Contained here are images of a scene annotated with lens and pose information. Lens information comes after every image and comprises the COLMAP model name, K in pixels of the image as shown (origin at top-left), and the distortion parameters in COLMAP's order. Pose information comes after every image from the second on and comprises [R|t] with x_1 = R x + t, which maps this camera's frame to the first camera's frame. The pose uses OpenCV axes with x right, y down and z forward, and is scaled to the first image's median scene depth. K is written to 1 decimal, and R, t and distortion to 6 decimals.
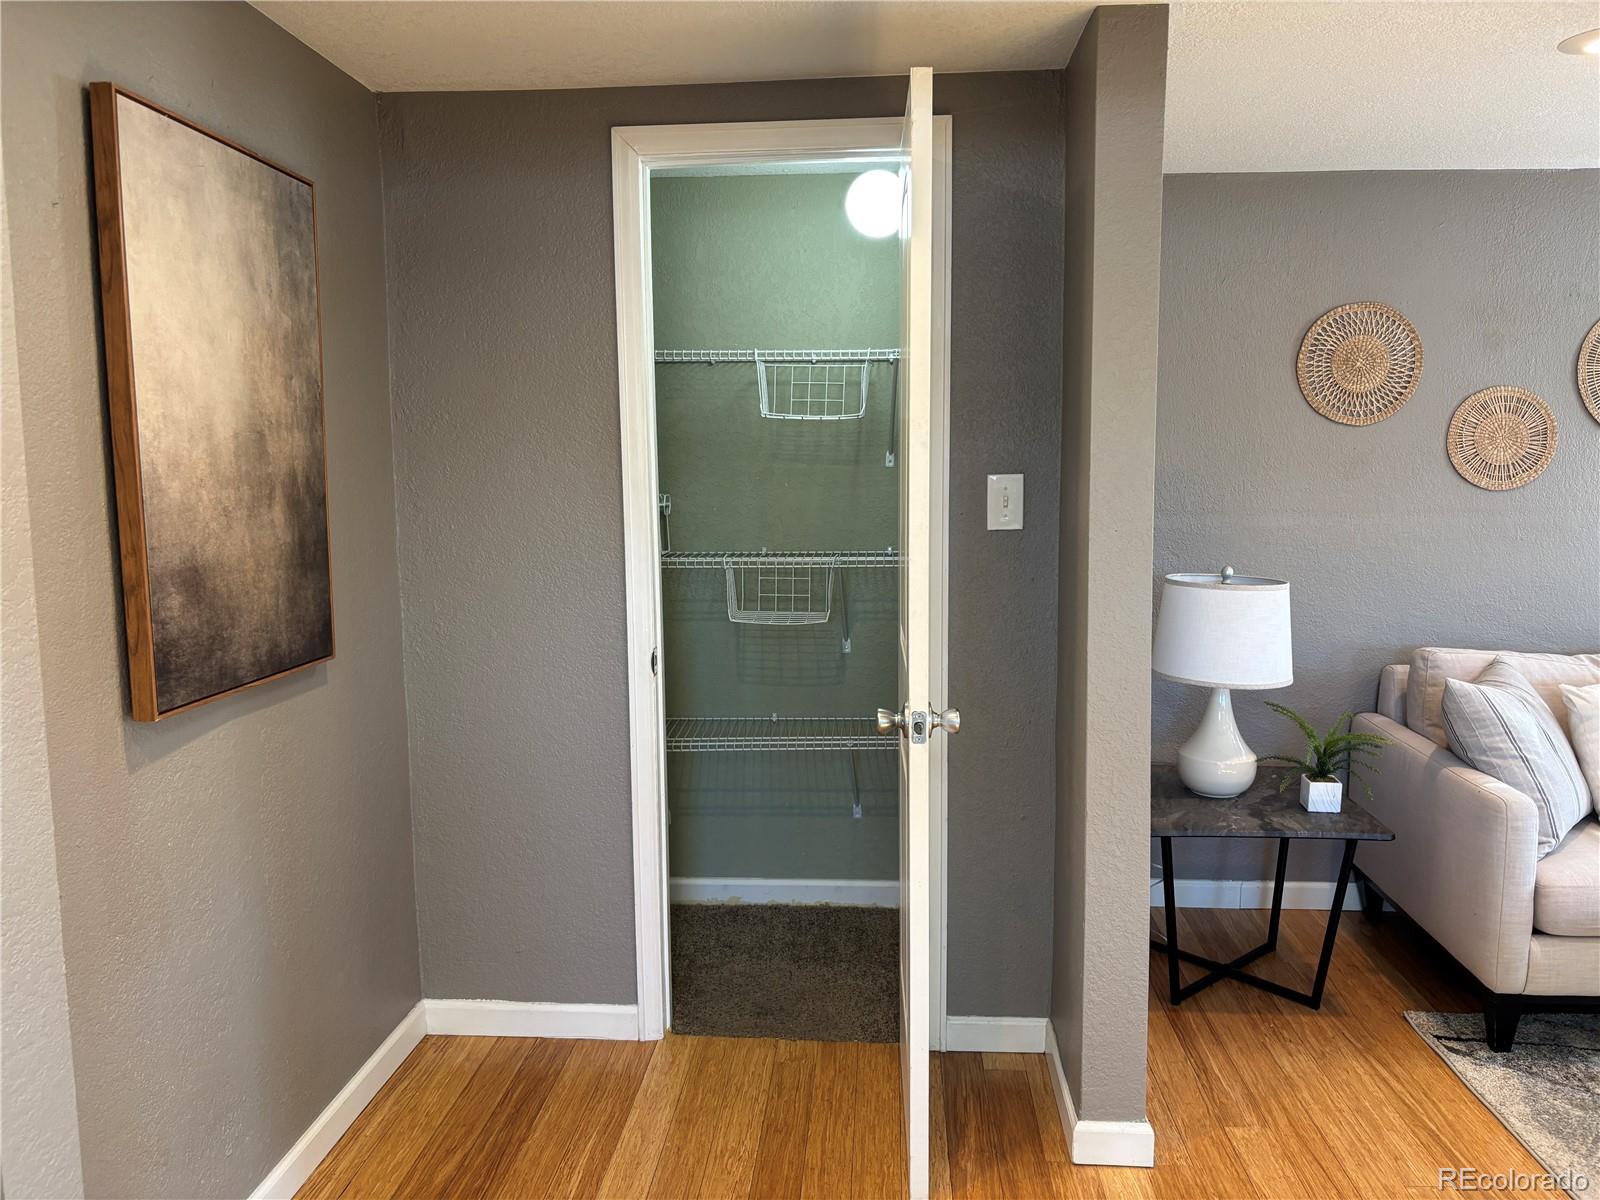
lens RADIAL K [[1211.9, 0, 793.6], [0, 1211.9, 601.8], [0, 0, 1]] dist [0.052474, -0.068338]
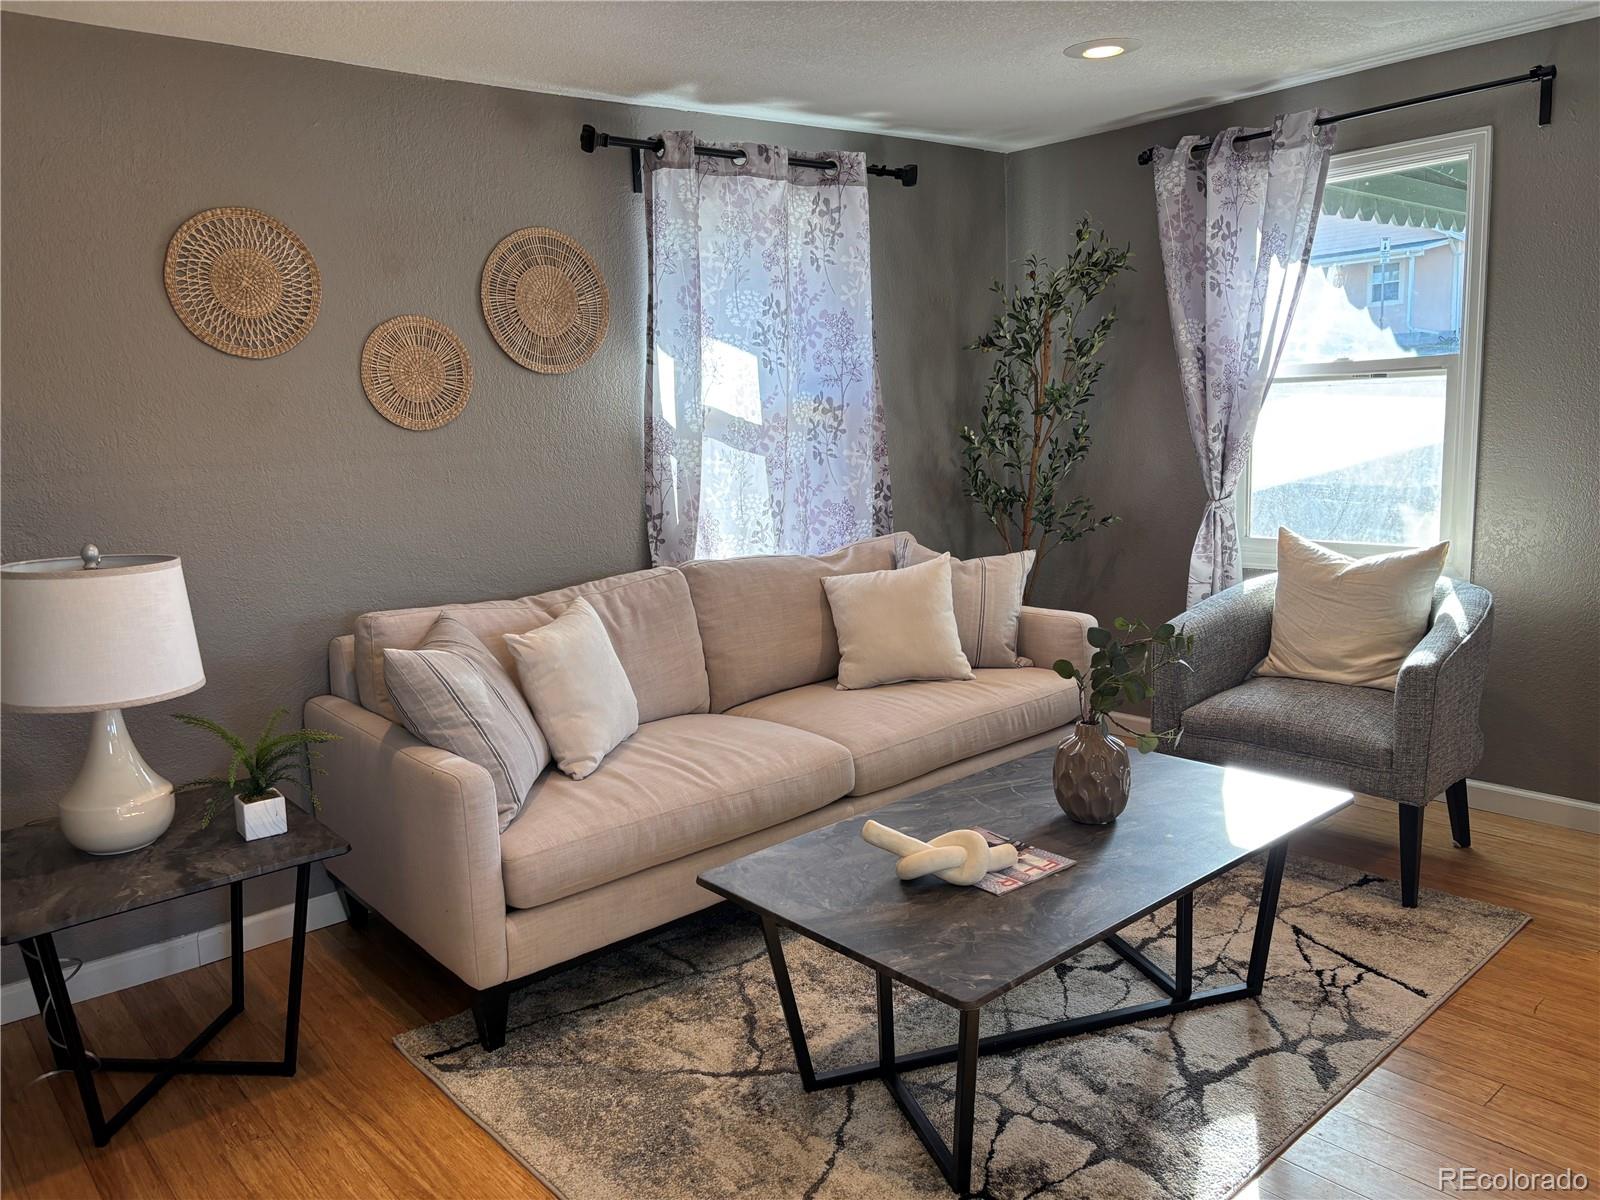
lens RADIAL K [[1211.9, 0, 803.9], [0, 1211.9, 600.0], [0, 0, 1]] dist [0.052474, -0.068338]
pose [[0.709985, -0.135438, 0.691070, 0.151570], [0.114160, 0.990487, 0.076835, -0.003595], [-0.694902, 0.024341, 0.718692, 0.173320]]
